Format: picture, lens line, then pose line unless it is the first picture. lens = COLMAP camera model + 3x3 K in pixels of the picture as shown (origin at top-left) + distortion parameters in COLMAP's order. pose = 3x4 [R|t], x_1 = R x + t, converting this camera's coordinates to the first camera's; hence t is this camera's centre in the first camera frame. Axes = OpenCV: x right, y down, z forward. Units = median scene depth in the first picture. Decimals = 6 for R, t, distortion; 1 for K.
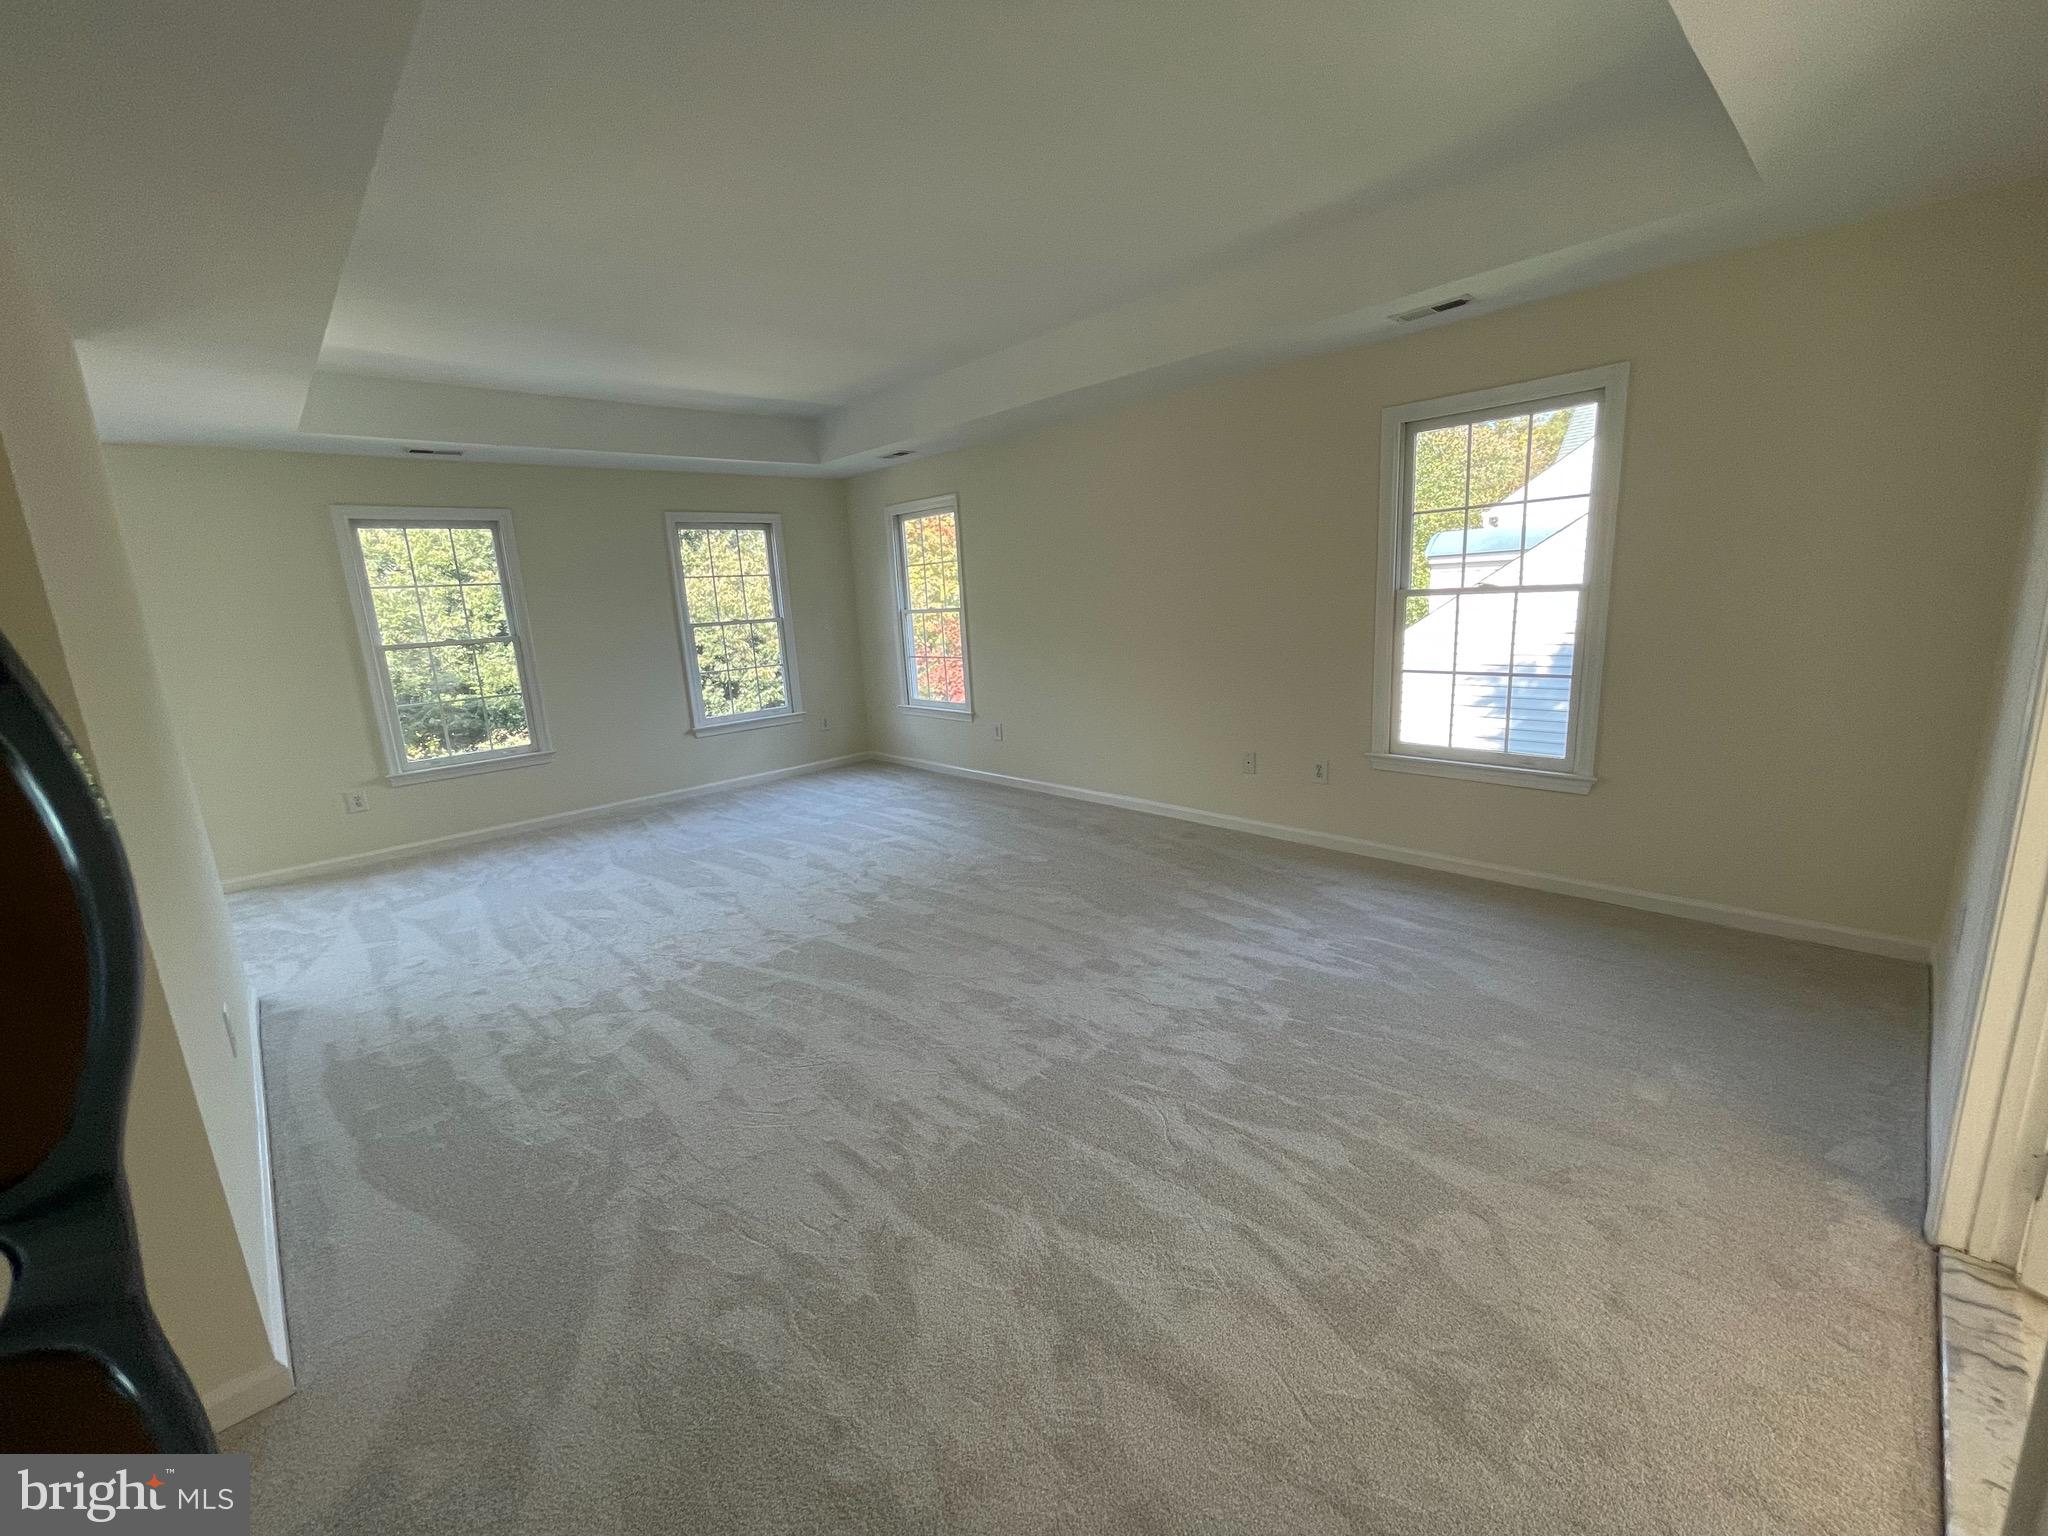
lens RADIAL K [[826.8, 0, 1001.7], [0, 826.8, 769.8], [0, 0, 1]] dist [-0.002183, -0.000046]
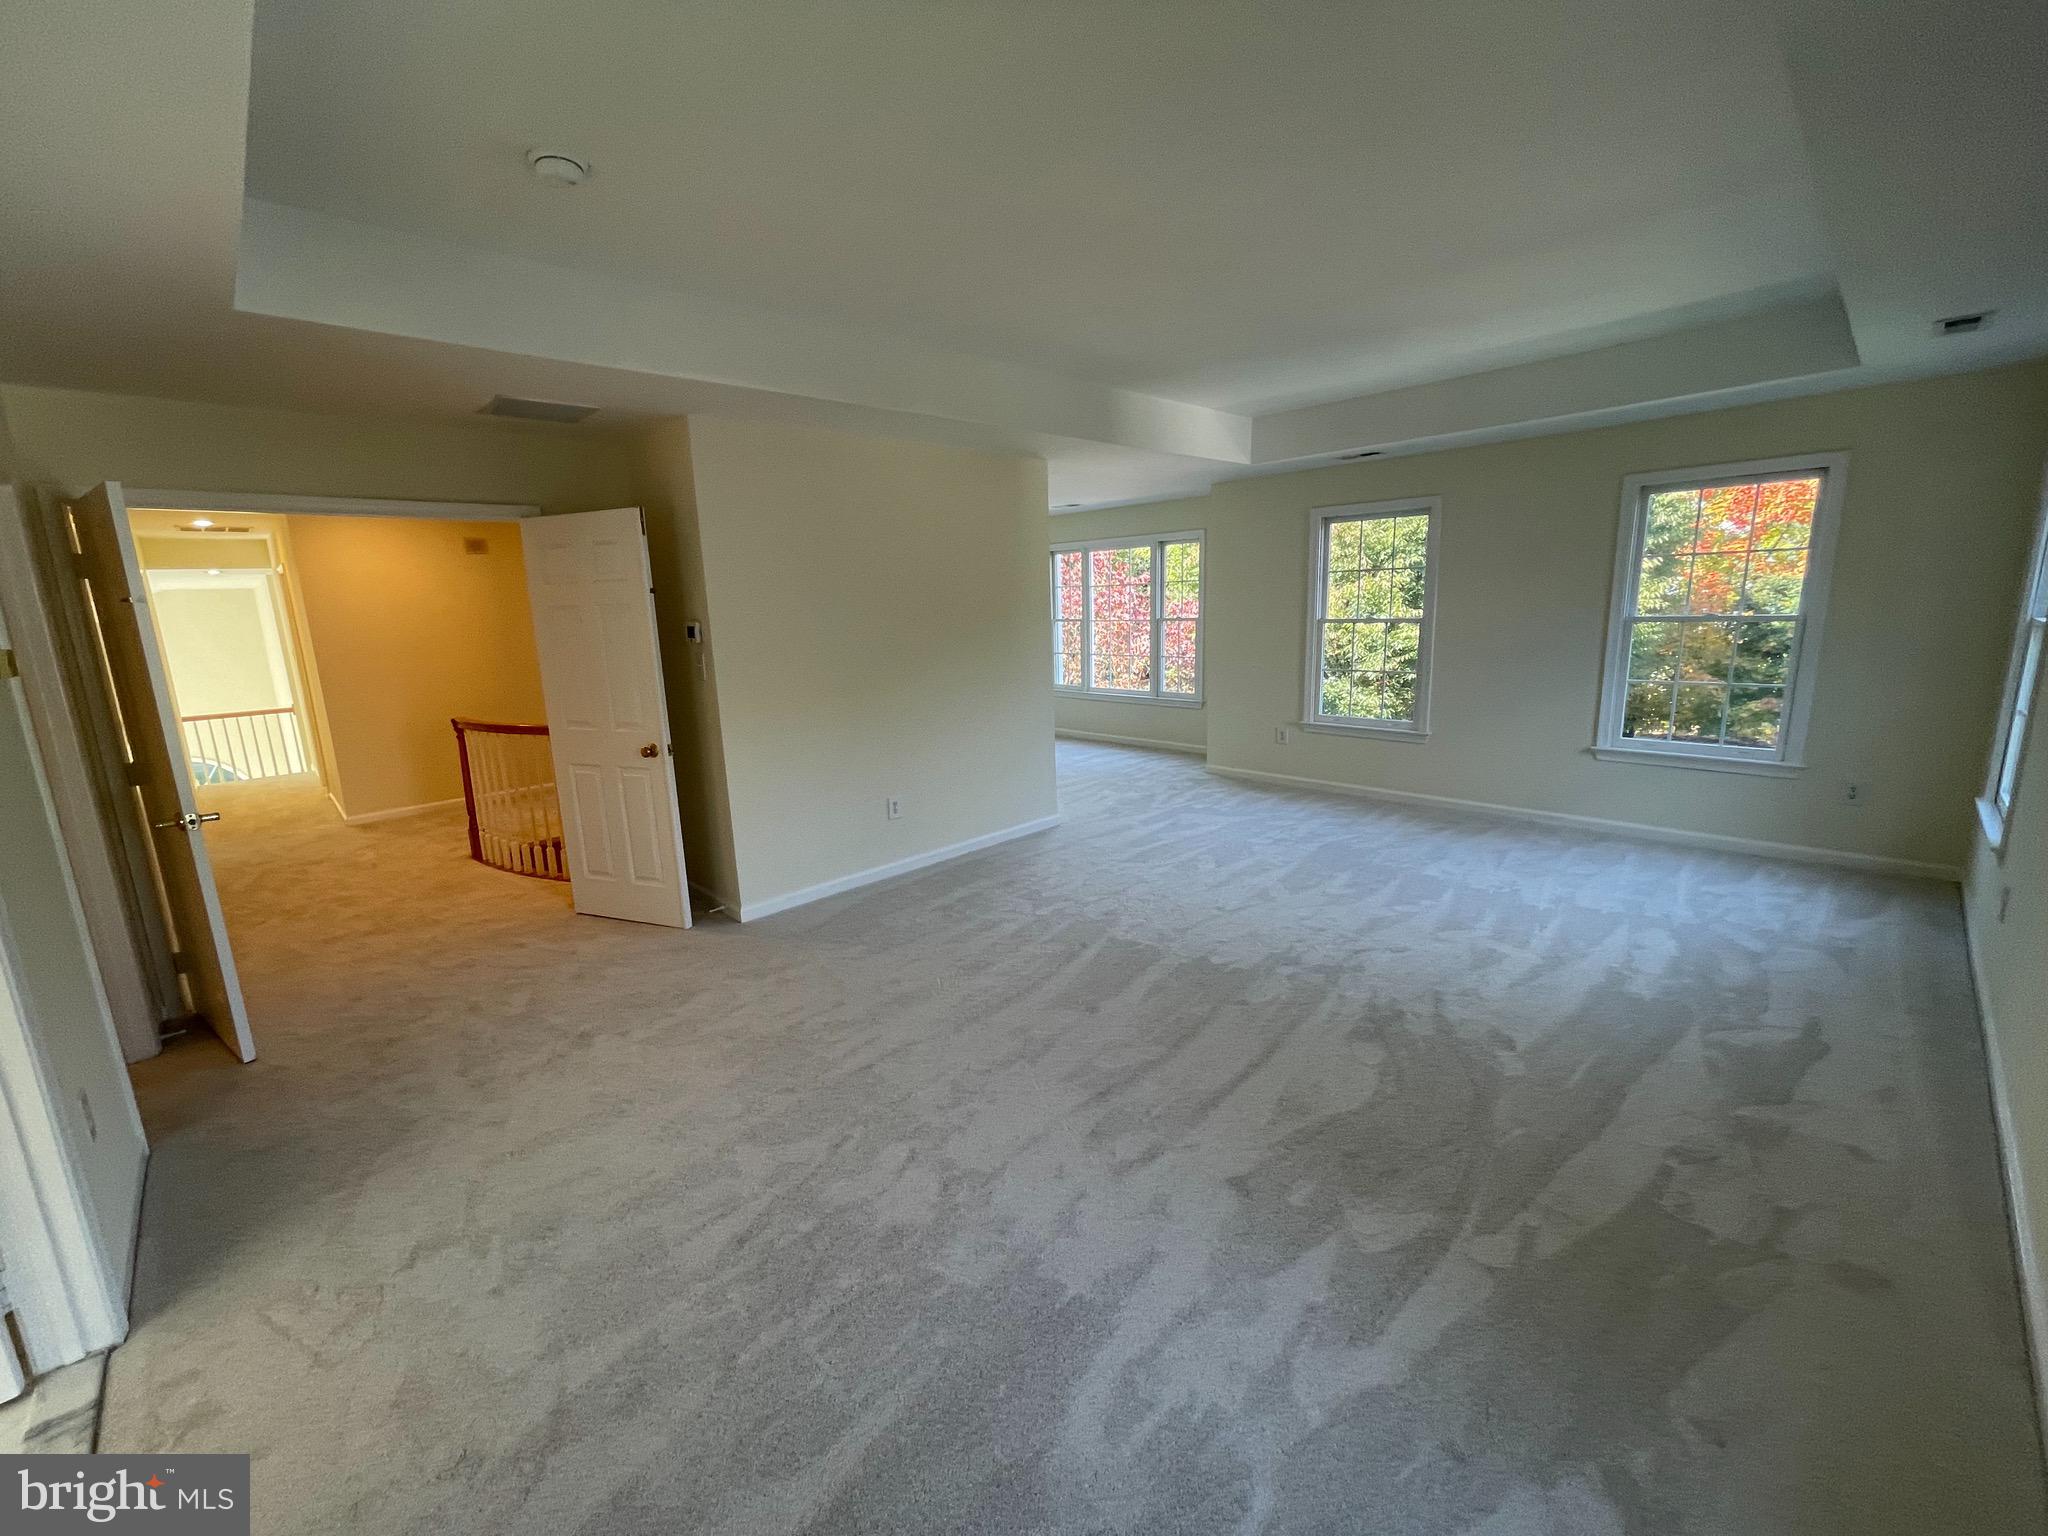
lens RADIAL K [[831.6, 0, 1020.6], [0, 831.6, 765.1], [0, 0, 1]] dist [0.000405, 0.000115]
pose [[0.030266, 0.253310, -0.966912, 0.600185], [-0.179647, 0.952981, 0.244037, -0.198247], [0.983265, 0.166317, 0.074349, 0.602898]]
